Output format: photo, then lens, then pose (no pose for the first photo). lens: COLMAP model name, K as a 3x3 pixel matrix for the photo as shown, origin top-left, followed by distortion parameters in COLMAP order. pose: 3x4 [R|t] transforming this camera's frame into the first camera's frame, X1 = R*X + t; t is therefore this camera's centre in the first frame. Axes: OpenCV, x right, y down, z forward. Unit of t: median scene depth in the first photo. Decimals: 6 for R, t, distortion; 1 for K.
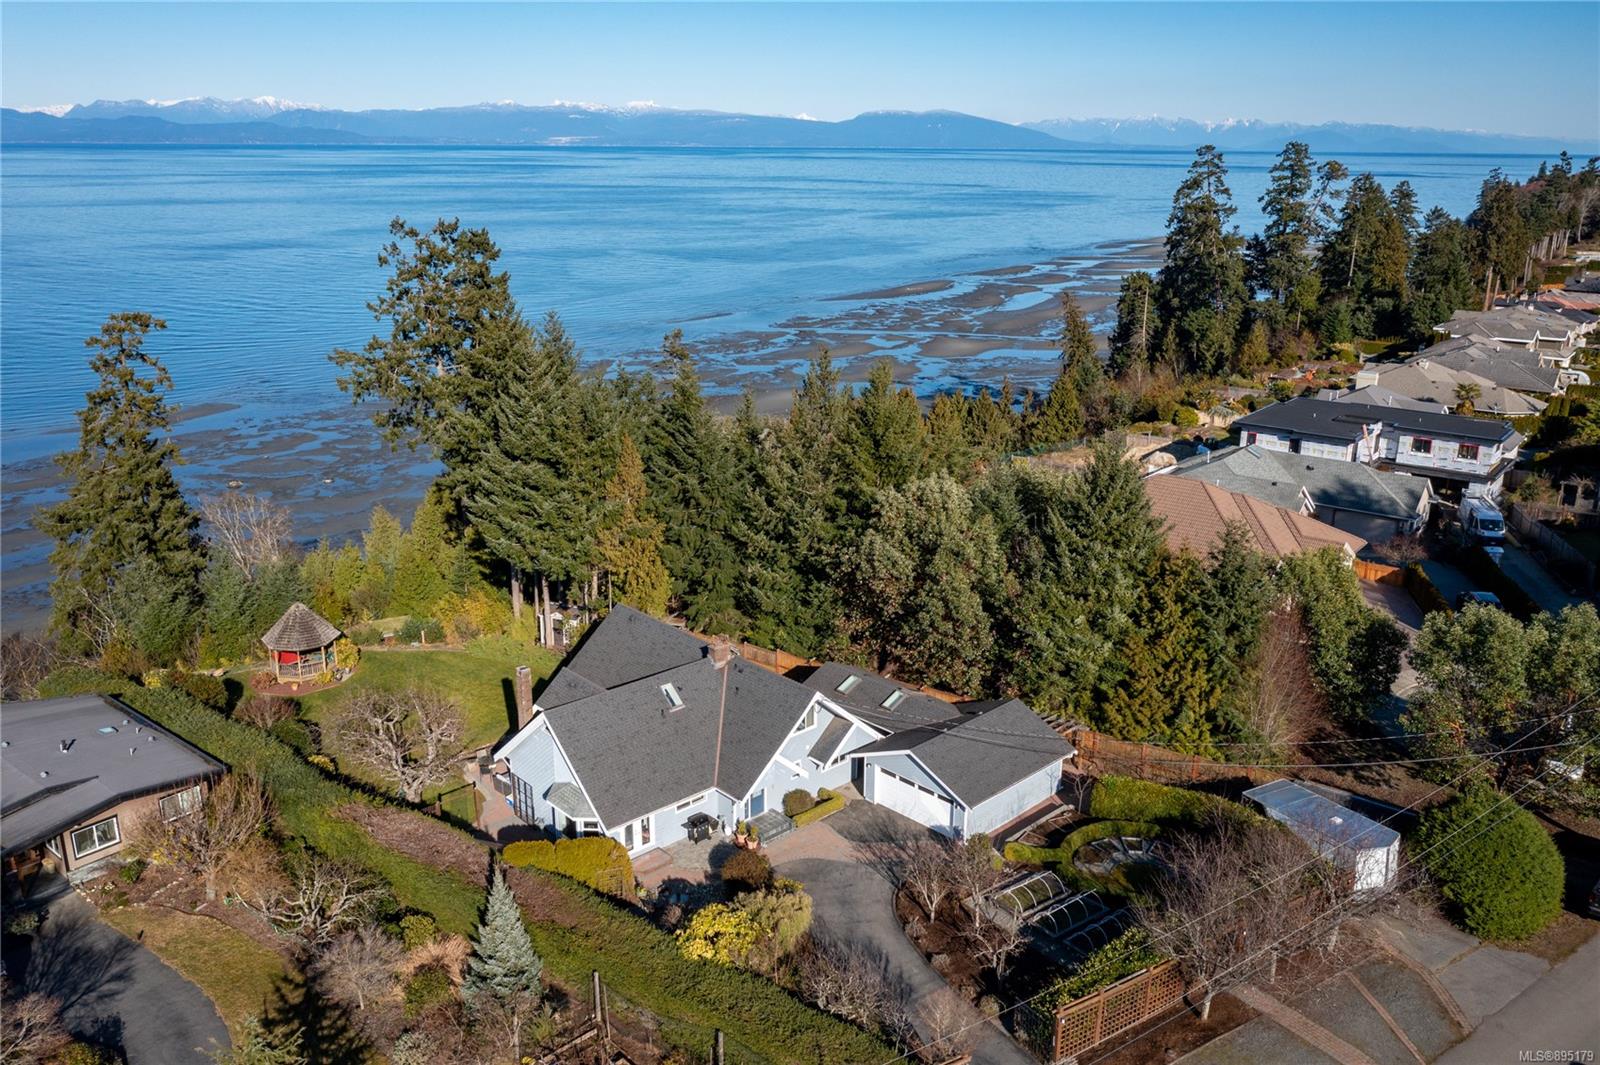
lens RADIAL K [[1248.4, 0, 800.0], [0, 1248.4, 532.5], [0, 0, 1]] dist [-0.005090, -0.001886]
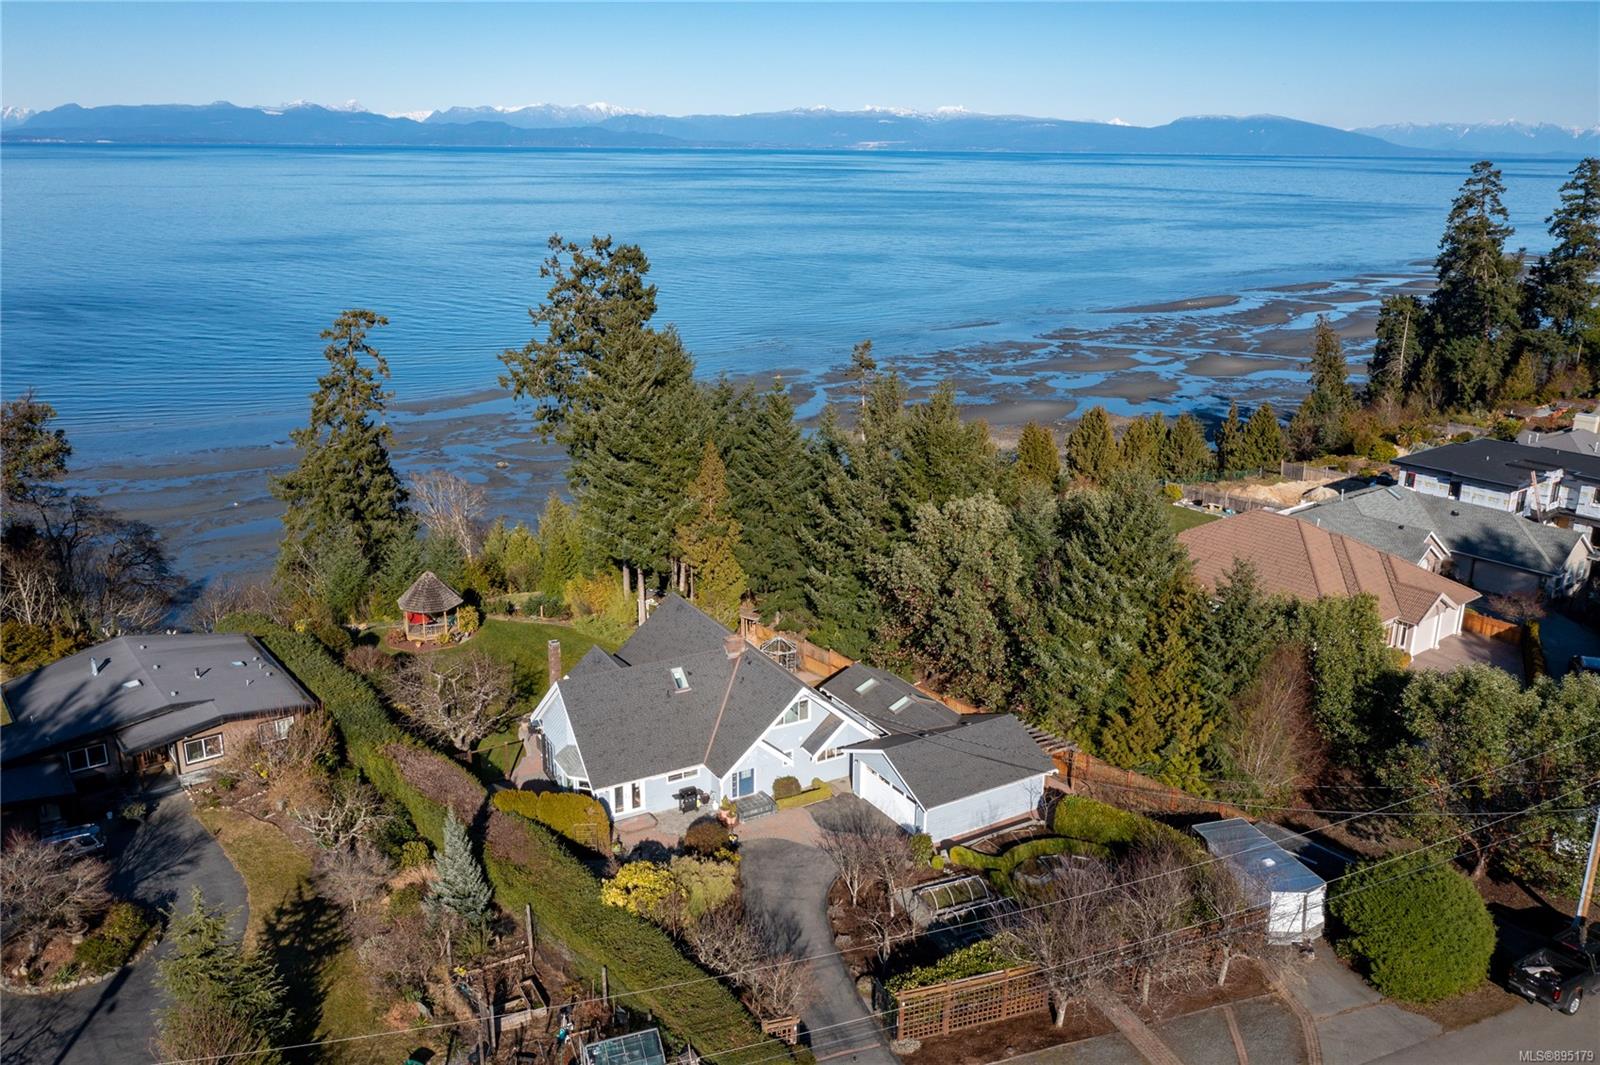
lens RADIAL K [[1248.4, 0, 800.0], [0, 1248.4, 532.5], [0, 0, 1]] dist [-0.005090, -0.001886]
pose [[0.974140, 0.069644, -0.214944, 0.153323], [-0.070569, 0.997501, 0.003378, -0.006327], [0.214642, 0.011878, 0.976621, -0.038365]]
